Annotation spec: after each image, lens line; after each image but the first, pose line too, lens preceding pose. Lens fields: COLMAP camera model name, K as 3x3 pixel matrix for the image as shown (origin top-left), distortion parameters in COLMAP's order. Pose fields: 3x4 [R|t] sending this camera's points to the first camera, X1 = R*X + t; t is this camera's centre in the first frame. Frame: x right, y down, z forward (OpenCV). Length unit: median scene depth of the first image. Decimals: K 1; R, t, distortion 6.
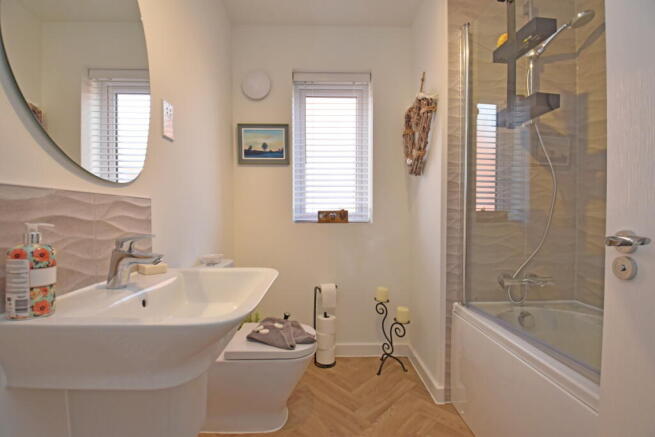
lens RADIAL K [[288.9, 0, 332.0], [0, 288.9, 217.7], [0, 0, 1]] dist [-0.005408, -0.008942]
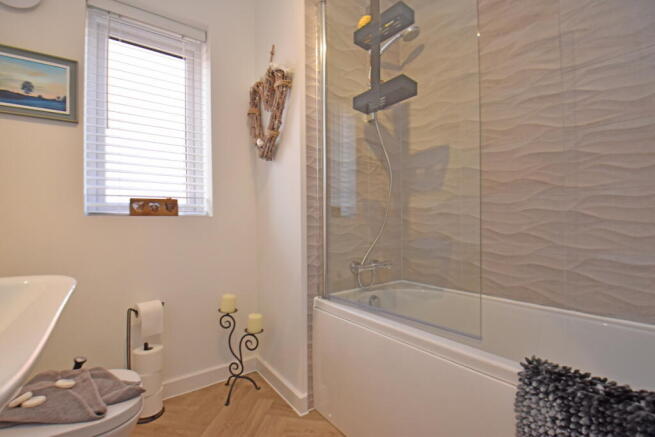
lens RADIAL K [[288.9, 0, 325.2], [0, 288.9, 221.9], [0, 0, 1]] dist [-0.005408, -0.008942]
pose [[0.827219, -0.011143, 0.561769, -0.056732], [0.020228, 0.999746, -0.009956, 0.054673], [-0.561516, 0.019599, 0.827234, 0.187669]]
